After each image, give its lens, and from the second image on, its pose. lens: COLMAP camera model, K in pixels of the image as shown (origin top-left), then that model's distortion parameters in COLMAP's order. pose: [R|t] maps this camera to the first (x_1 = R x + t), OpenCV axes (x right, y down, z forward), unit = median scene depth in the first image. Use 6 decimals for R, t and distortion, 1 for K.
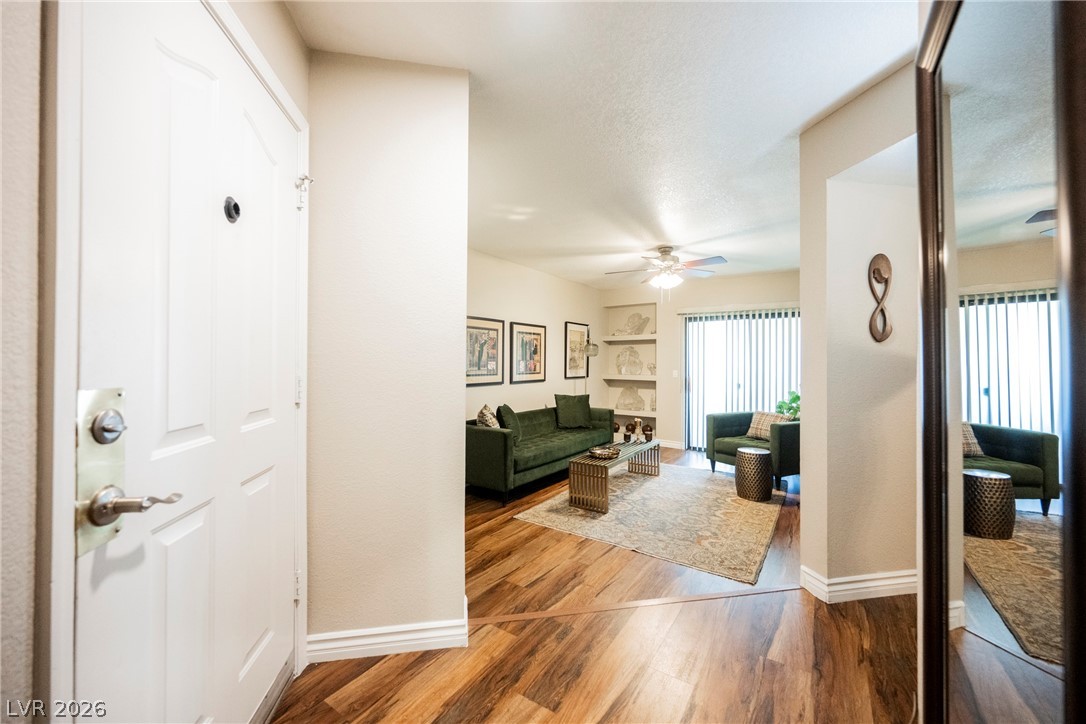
lens RADIAL K [[431.9, 0, 544.5], [0, 431.9, 360.1], [0, 0, 1]] dist [-0.001751, -0.000651]
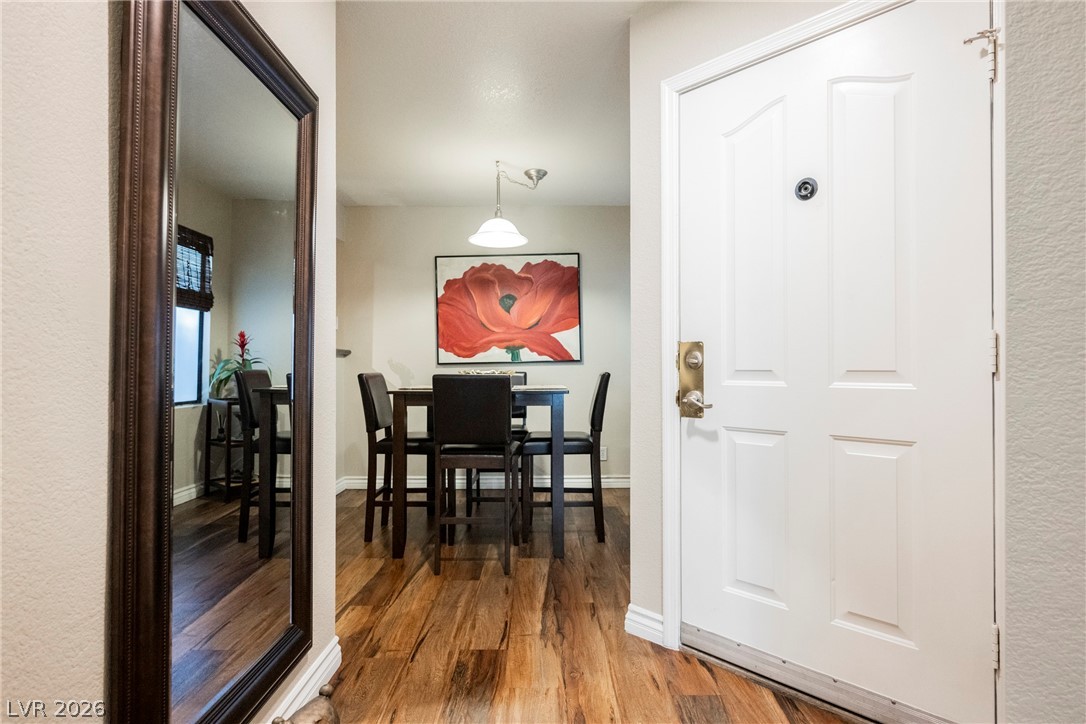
lens RADIAL K [[567.1, 0, 543.0], [0, 567.1, 362.0], [0, 0, 1]] dist [0.001442, 0.000117]
pose [[-0.832729, -0.007190, -0.553634, 0.161294], [0.000692, 0.999901, -0.014027, 0.031247], [0.553680, -0.012064, -0.832642, 0.439863]]
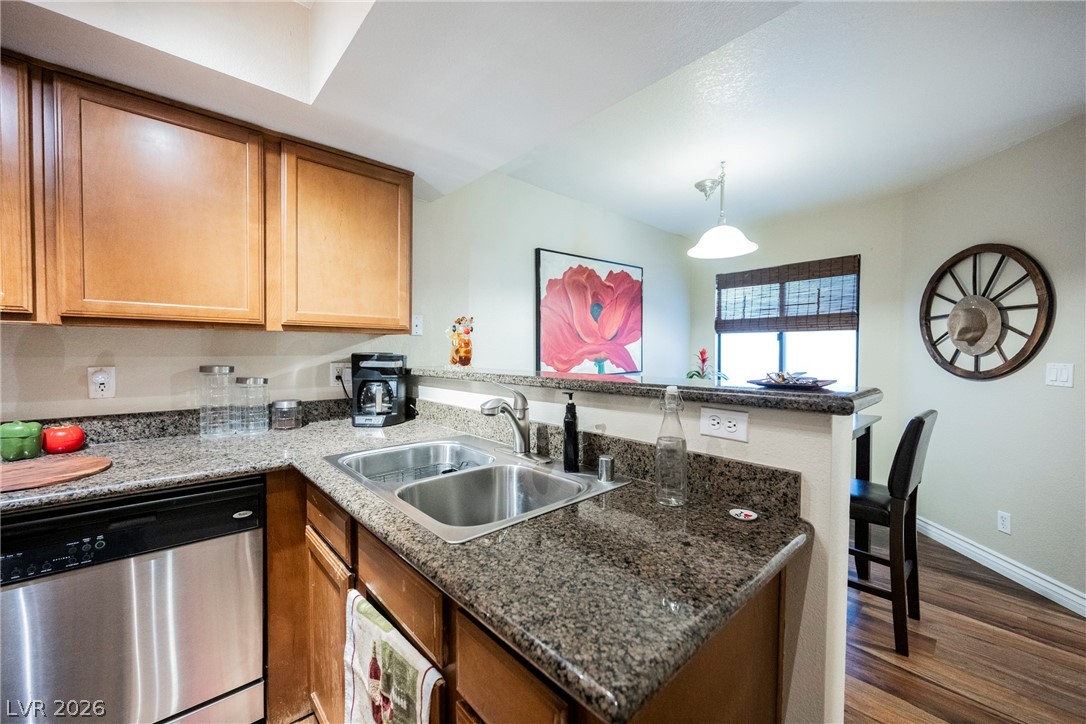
lens RADIAL K [[423.8, 0, 541.3], [0, 423.8, 360.2], [0, 0, 1]] dist [0.000047, -0.000548]
pose [[-0.249017, 0.016679, -0.968355, 0.351372], [-0.000055, 0.999851, 0.017235, -0.019115], [0.968499, 0.004345, -0.248979, -0.331575]]
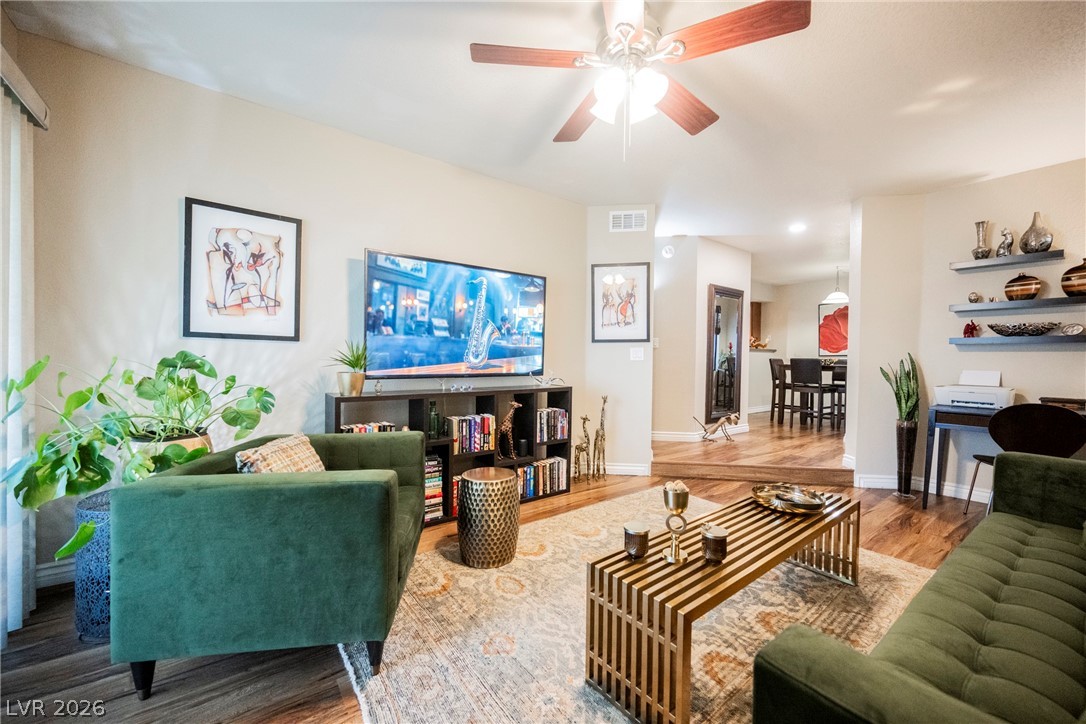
lens RADIAL K [[422.7, 0, 547.8], [0, 422.7, 365.4], [0, 0, 1]] dist [-0.001641, -0.000418]
pose [[-0.946417, -0.021577, 0.322224, 0.208405], [-0.017960, 0.999738, 0.014194, 0.051359], [-0.322446, 0.007646, -0.946557, 1.302170]]
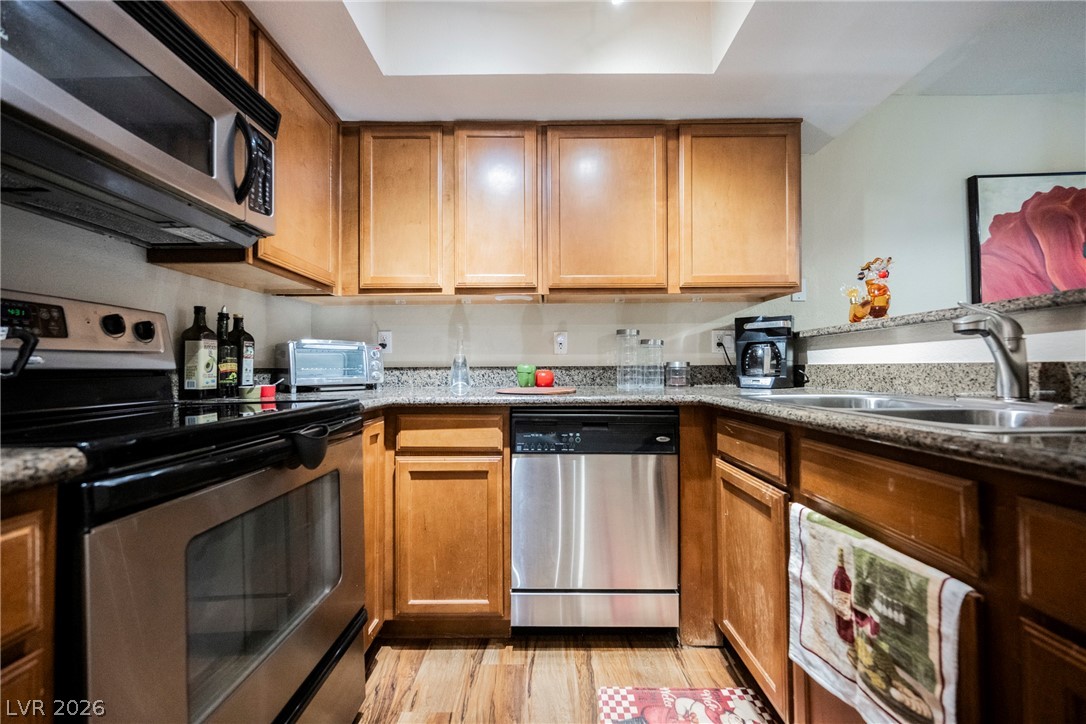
lens RADIAL K [[421.6, 0, 543.0], [0, 421.6, 362.0], [0, 0, 1]] dist [-0.001395, 0.000011]
pose [[-0.836315, -0.006452, -0.548212, 0.385171], [0.006939, 0.999726, -0.022351, 0.033081], [0.548206, -0.022497, -0.836041, -0.368809]]
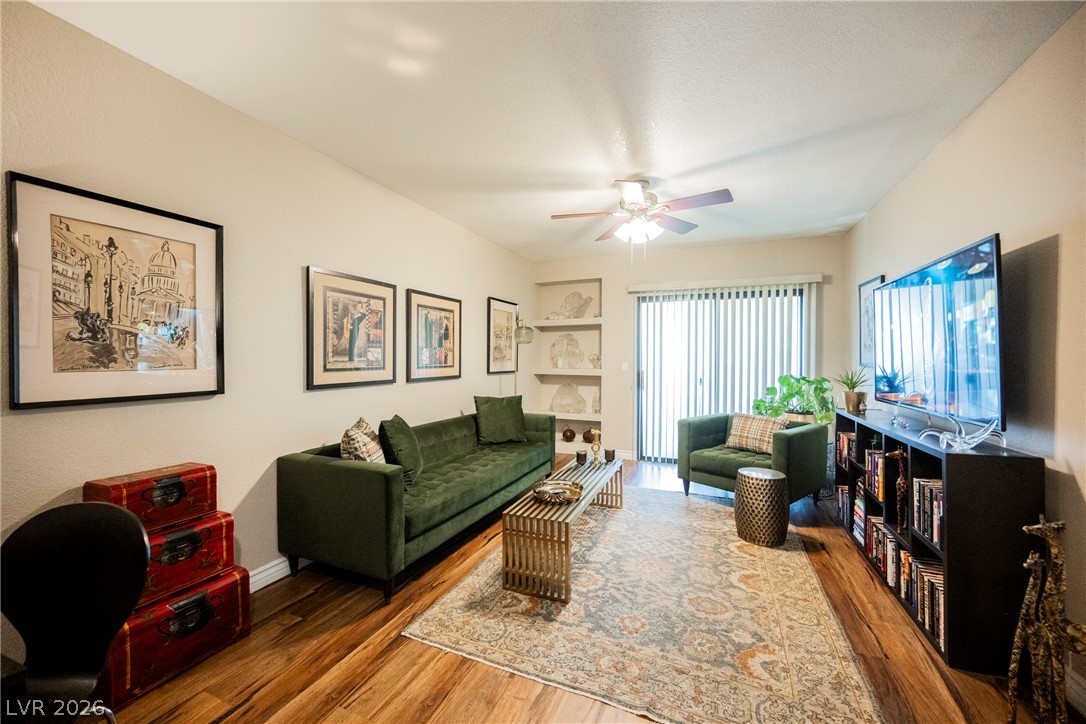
lens RADIAL K [[426.5, 0, 545.7], [0, 426.5, 363.5], [0, 0, 1]] dist [0.000736, -0.000135]
pose [[0.980026, -0.003561, 0.198836, -0.000745], [-0.000025, 0.999837, 0.018028, 0.014725], [-0.198868, -0.017673, 0.979867, 0.336889]]
